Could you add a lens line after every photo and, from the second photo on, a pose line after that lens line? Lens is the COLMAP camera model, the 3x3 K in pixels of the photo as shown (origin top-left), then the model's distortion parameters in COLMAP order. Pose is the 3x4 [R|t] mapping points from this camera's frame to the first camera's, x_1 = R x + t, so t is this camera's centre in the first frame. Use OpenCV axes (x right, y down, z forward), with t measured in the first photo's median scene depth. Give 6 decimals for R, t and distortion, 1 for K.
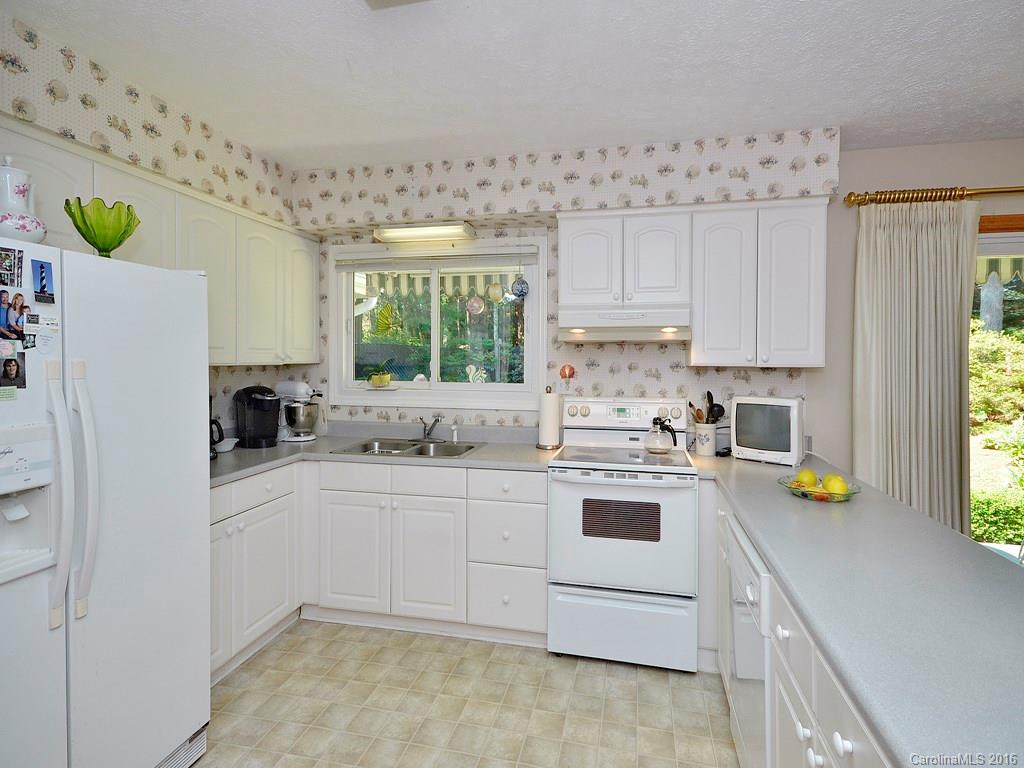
lens RADIAL K [[507.8, 0, 517.3], [0, 507.8, 373.4], [0, 0, 1]] dist [0.004299, 0.000009]
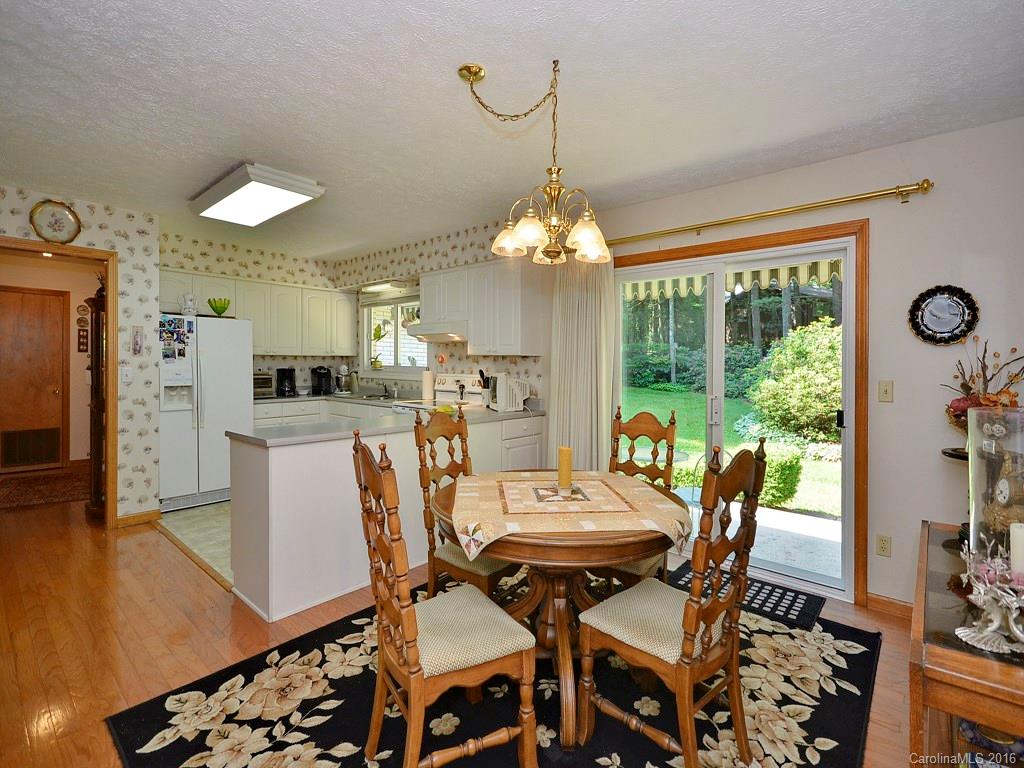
lens RADIAL K [[478.1, 0, 510.8], [0, 478.1, 375.9], [0, 0, 1]] dist [0.001493, 0.000092]
pose [[0.871843, 0.017439, -0.489475, 1.187565], [-0.019336, 0.999812, 0.001180, 0.049848], [0.489404, 0.008436, 0.872016, -0.355682]]
